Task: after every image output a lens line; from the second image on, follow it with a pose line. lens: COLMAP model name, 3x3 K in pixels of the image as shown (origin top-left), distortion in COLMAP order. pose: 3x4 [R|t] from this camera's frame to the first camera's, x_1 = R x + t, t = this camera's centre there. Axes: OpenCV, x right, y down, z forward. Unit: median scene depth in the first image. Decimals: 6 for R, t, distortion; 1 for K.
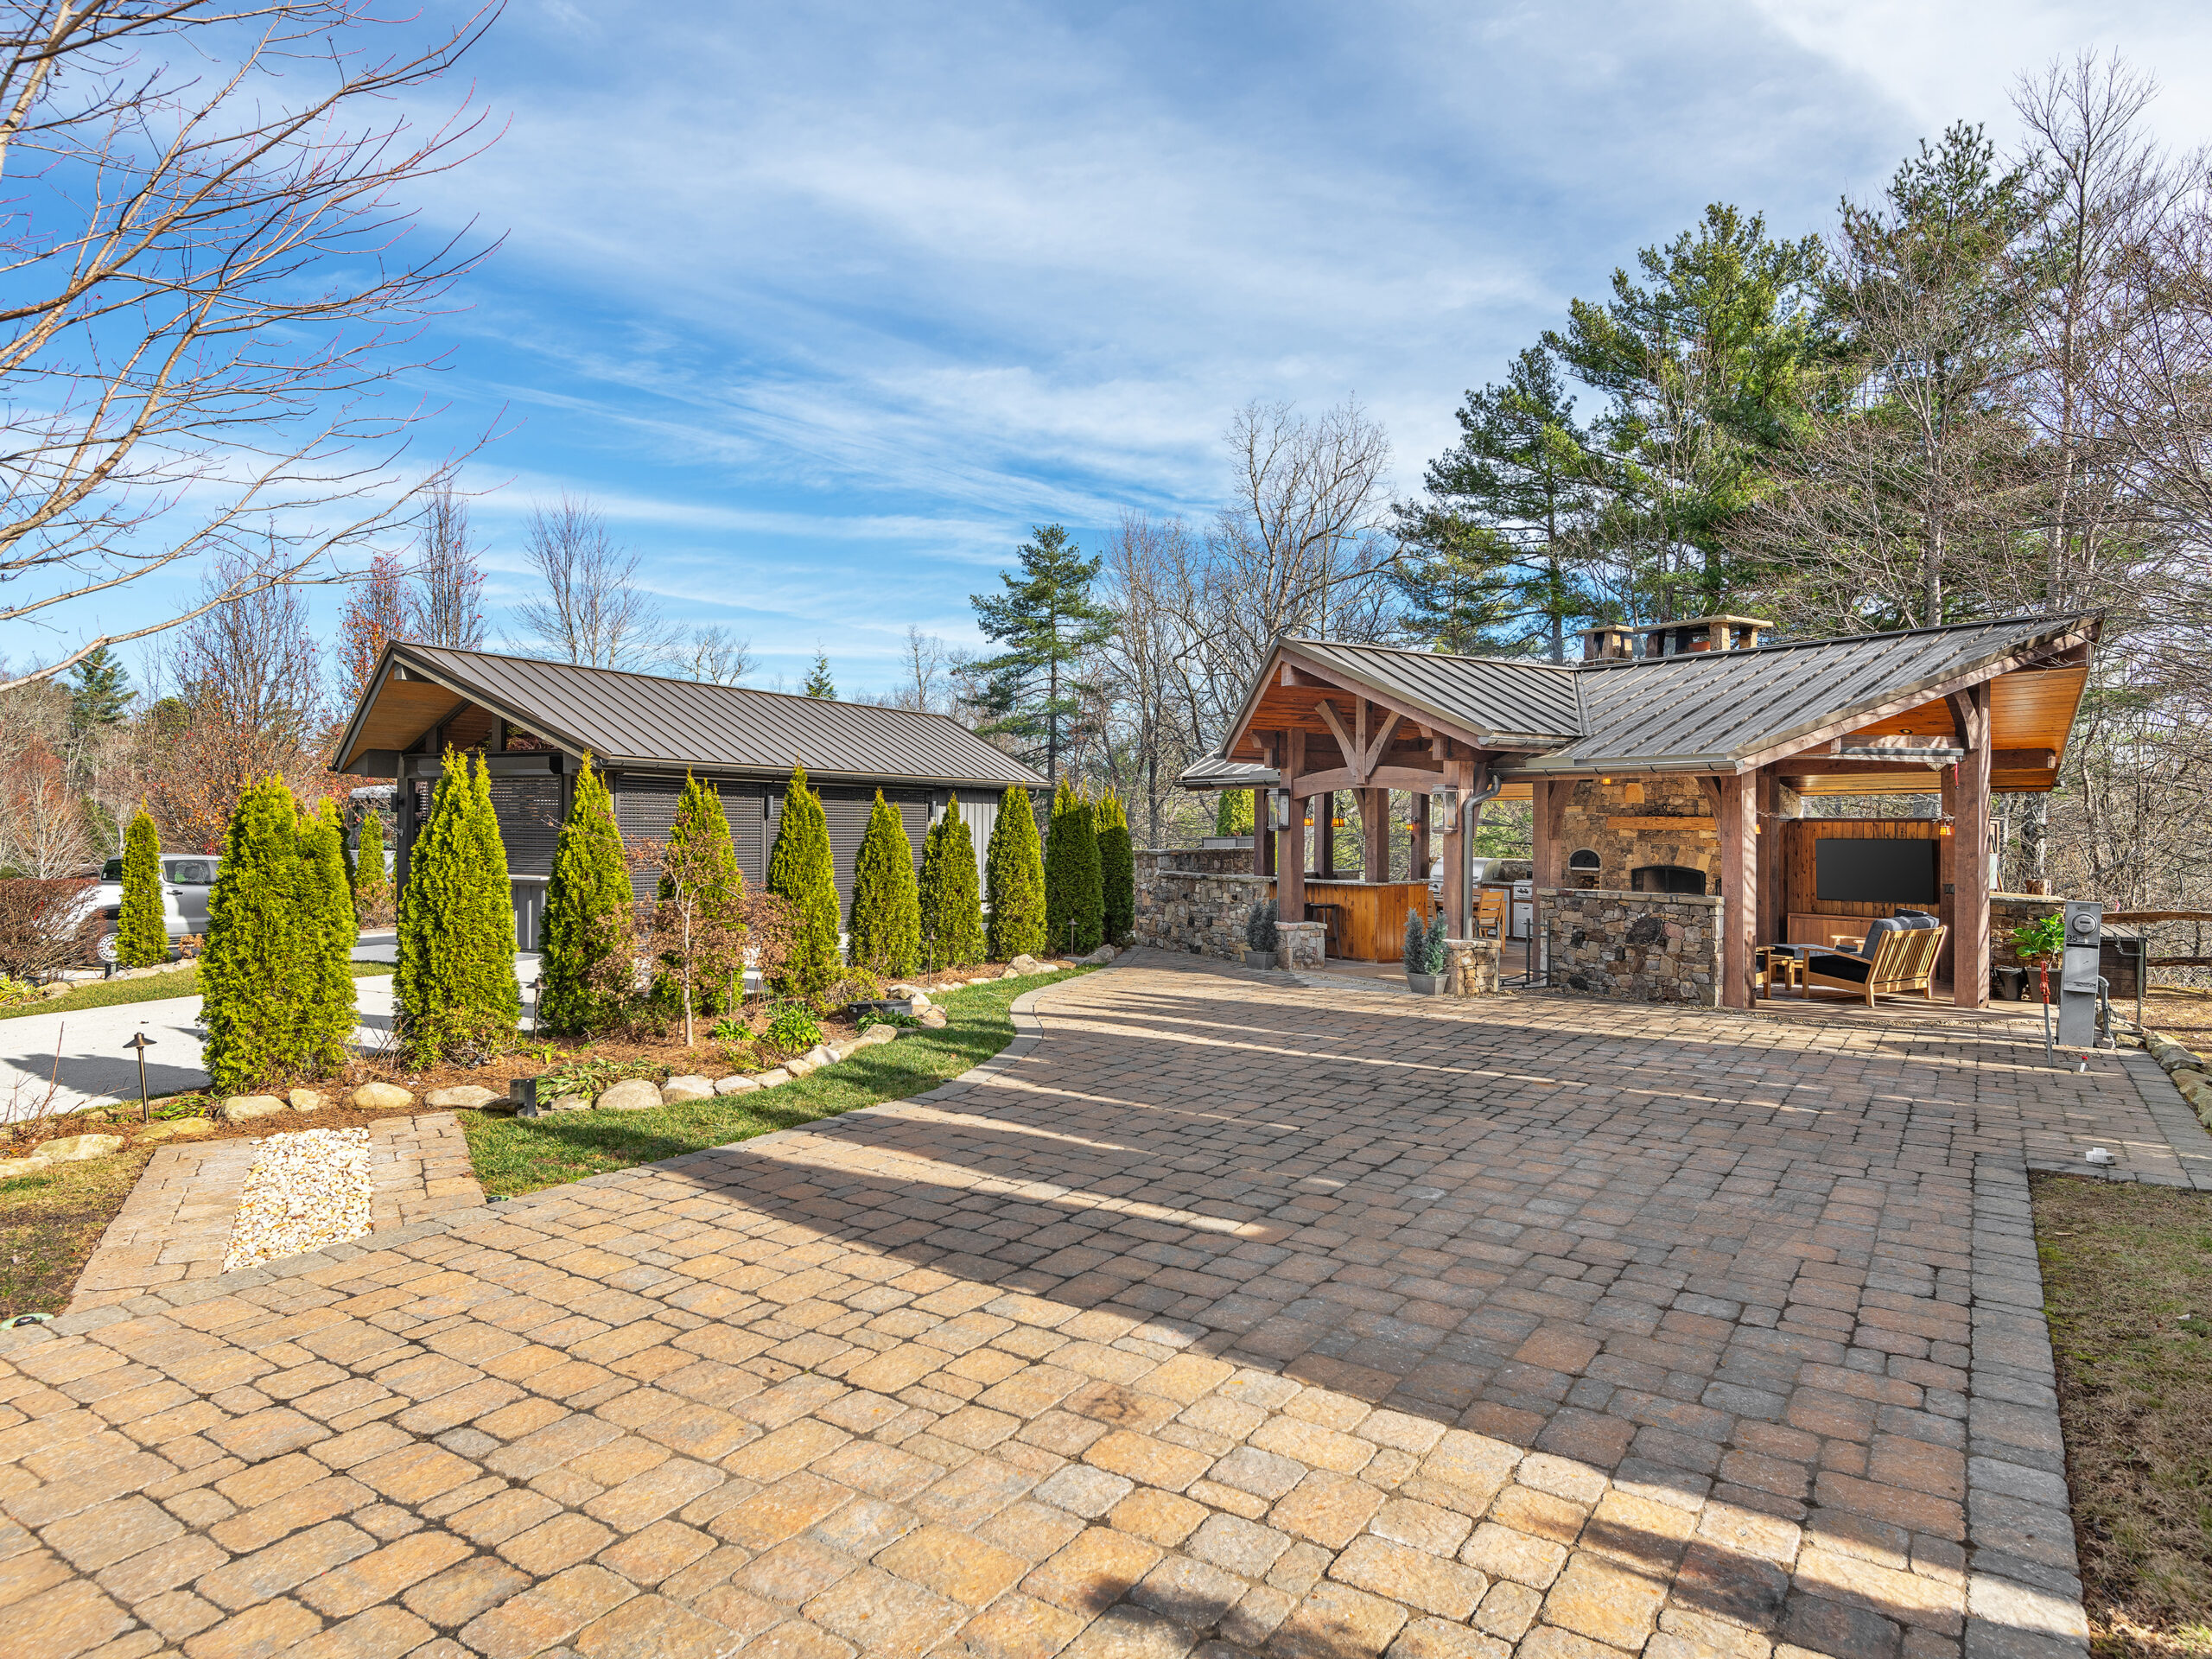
lens RADIAL K [[1236.5, 0, 1106.0], [0, 1236.5, 829.5], [0, 0, 1]] dist [0.034549, -0.024755]
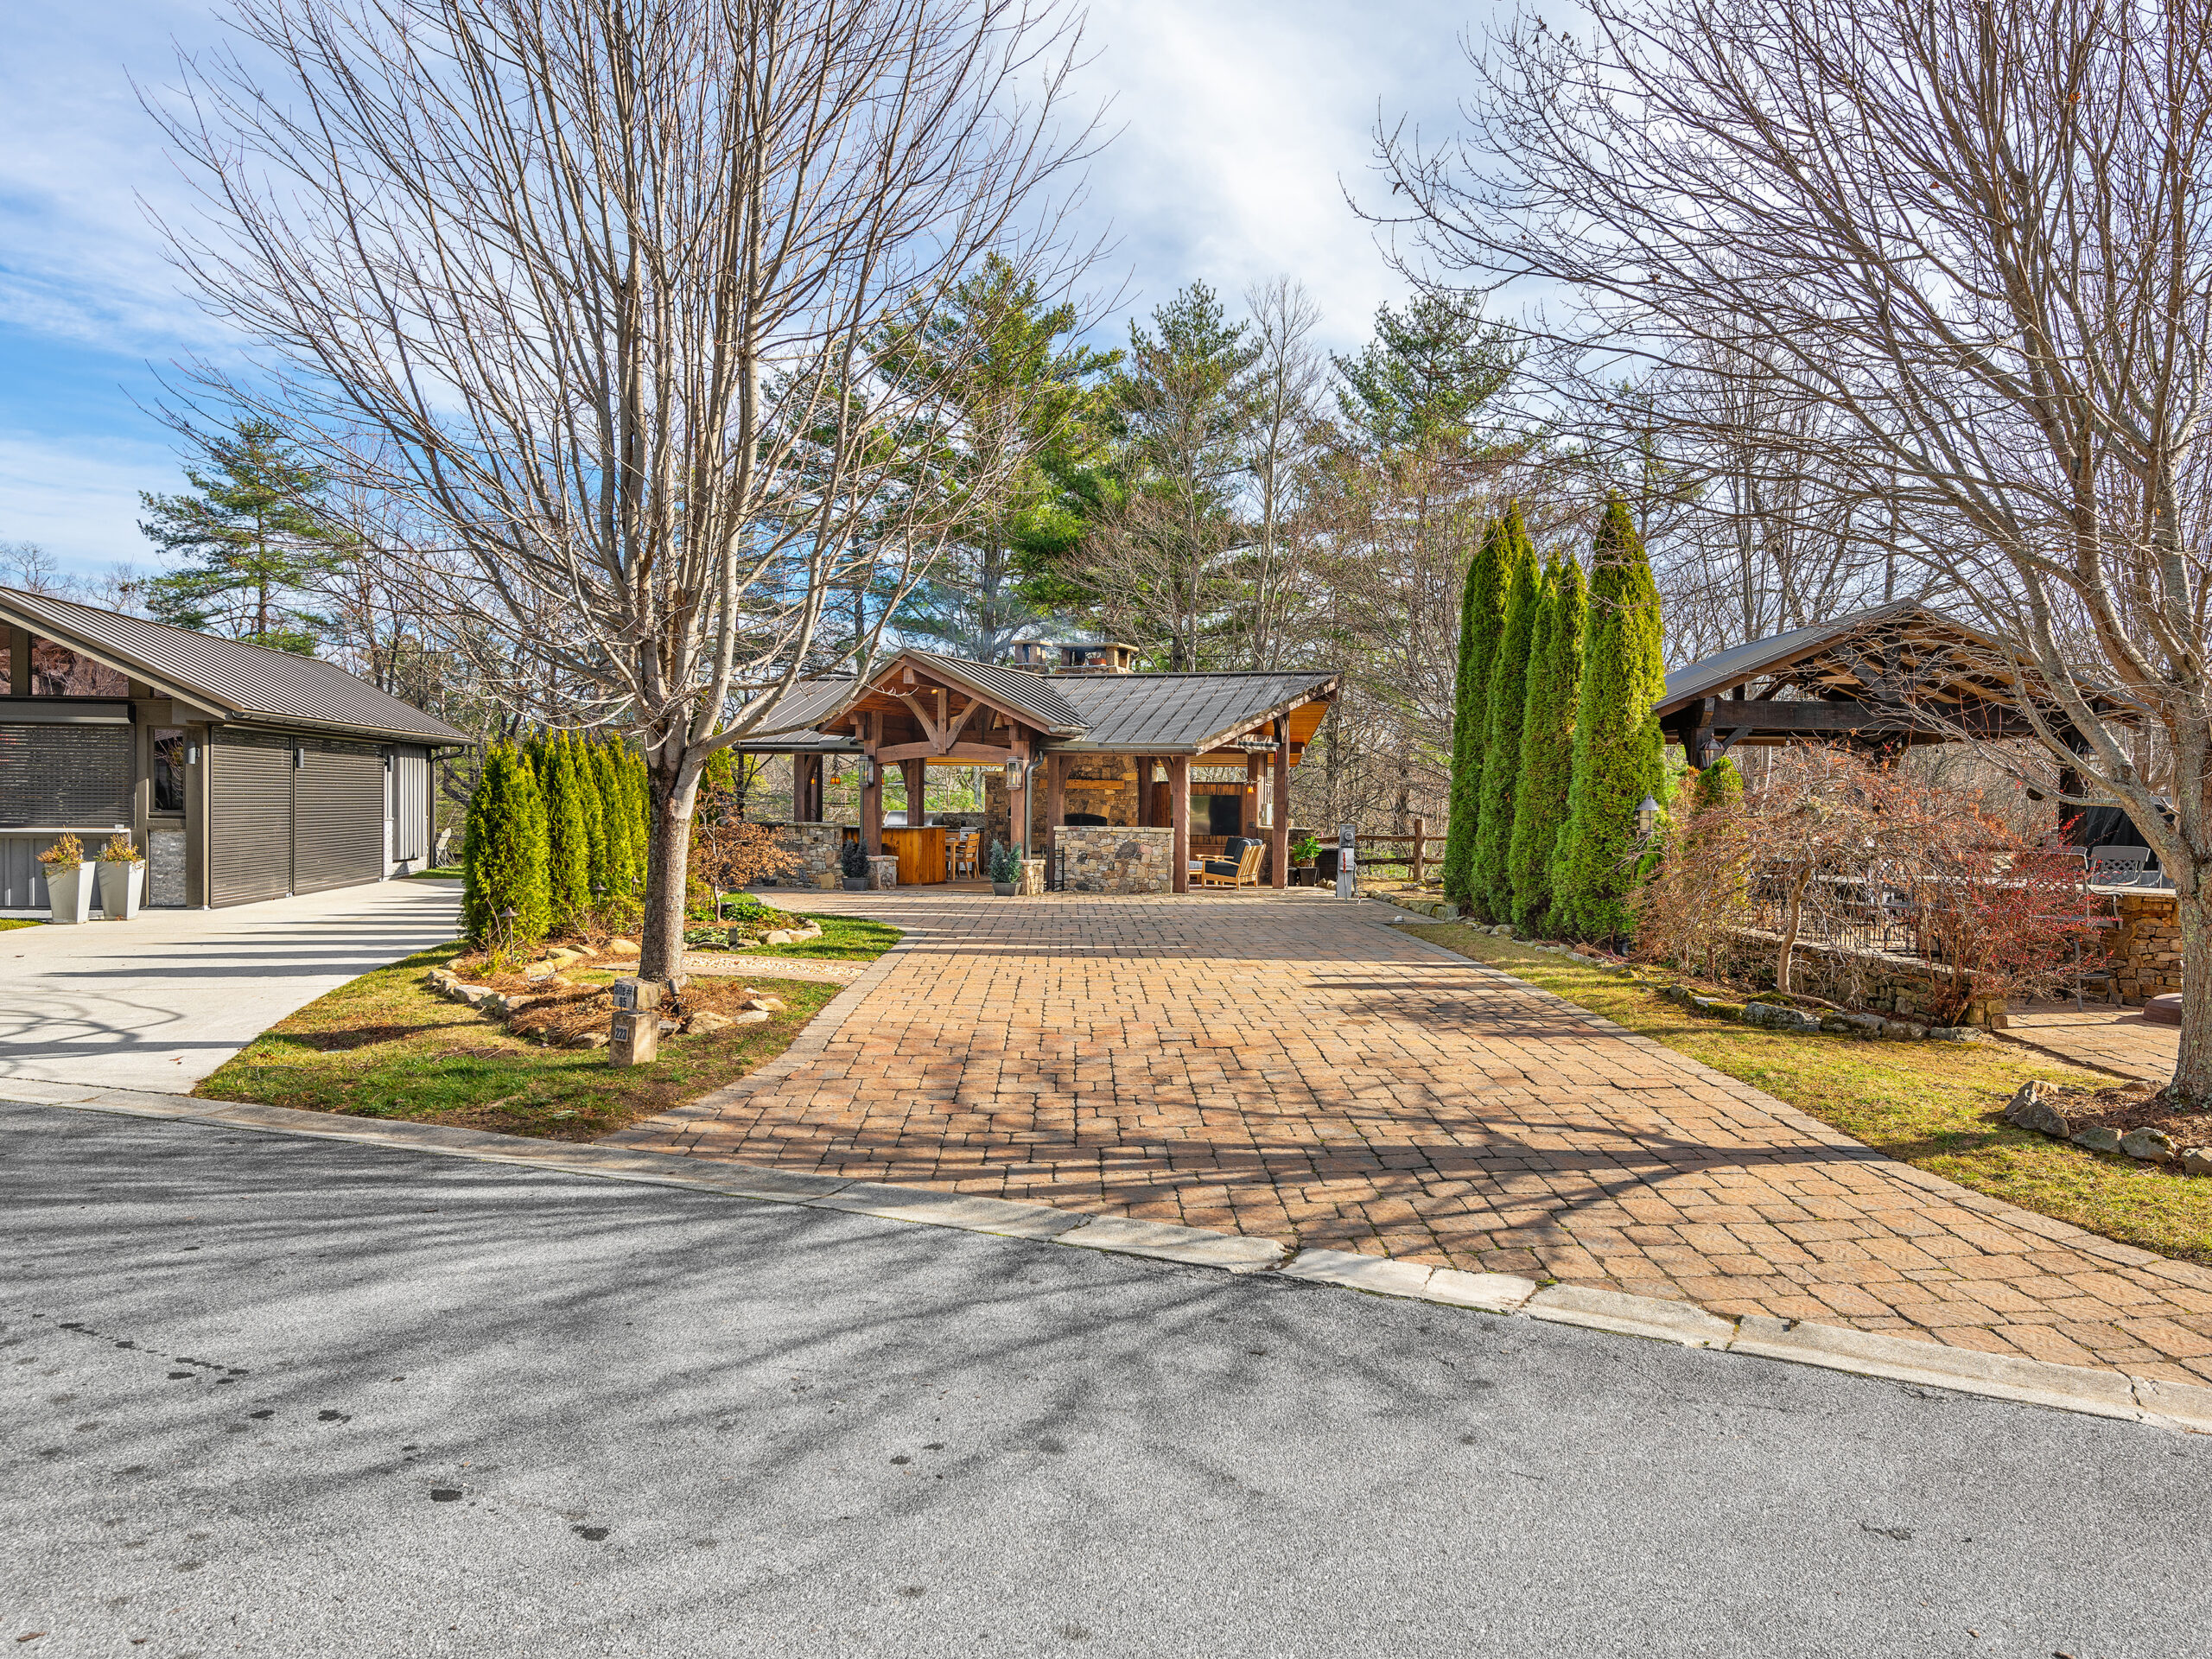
lens RADIAL K [[1396.5, 0, 1106.0], [0, 1396.5, 829.5], [0, 0, 1]] dist [-0.001673, -0.000639]
pose [[0.817471, -0.009425, 0.575893, -0.470038], [-0.005237, 0.999703, 0.023794, 0.008715], [-0.575946, -0.022467, 0.817179, -0.342471]]
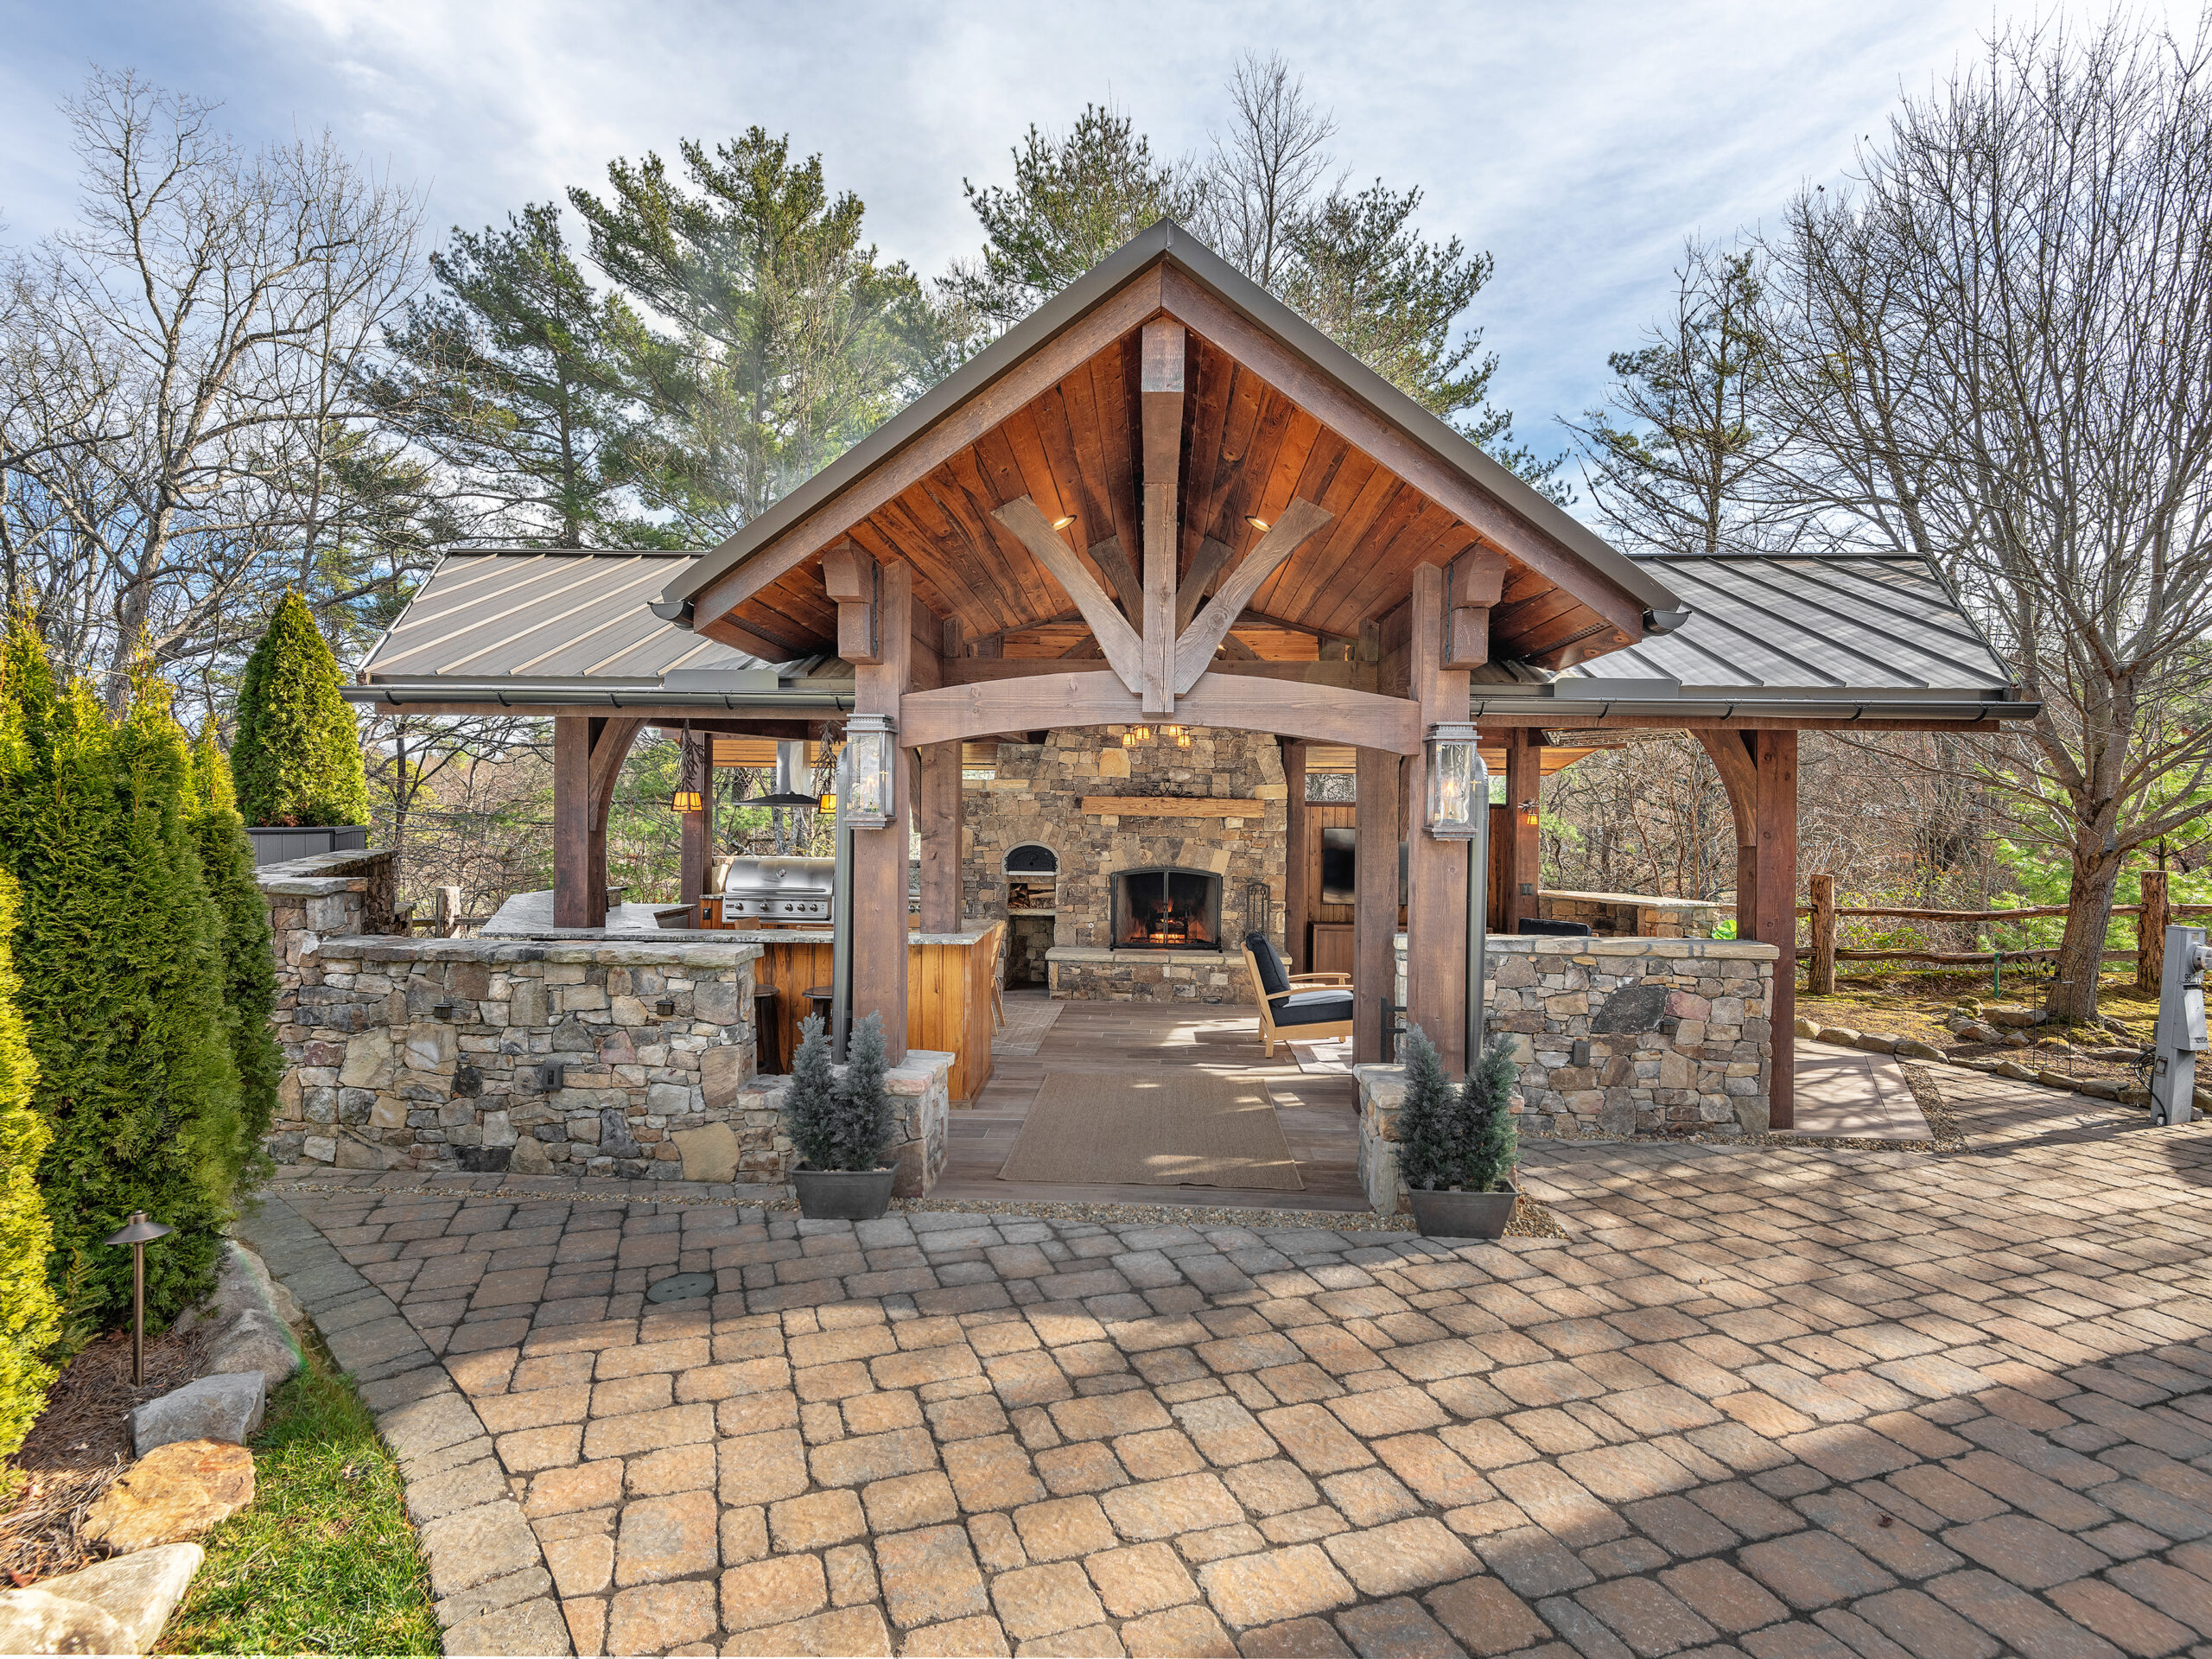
lens RADIAL K [[1122.9, 0, 1095.5], [0, 1122.9, 808.8], [0, 0, 1]] dist [0.029824, -0.000128]
pose [[0.596690, -0.000155, 0.802472, -0.086413], [-0.005859, 0.999972, 0.004550, -0.006709], [-0.802451, -0.007416, 0.596672, 0.666907]]
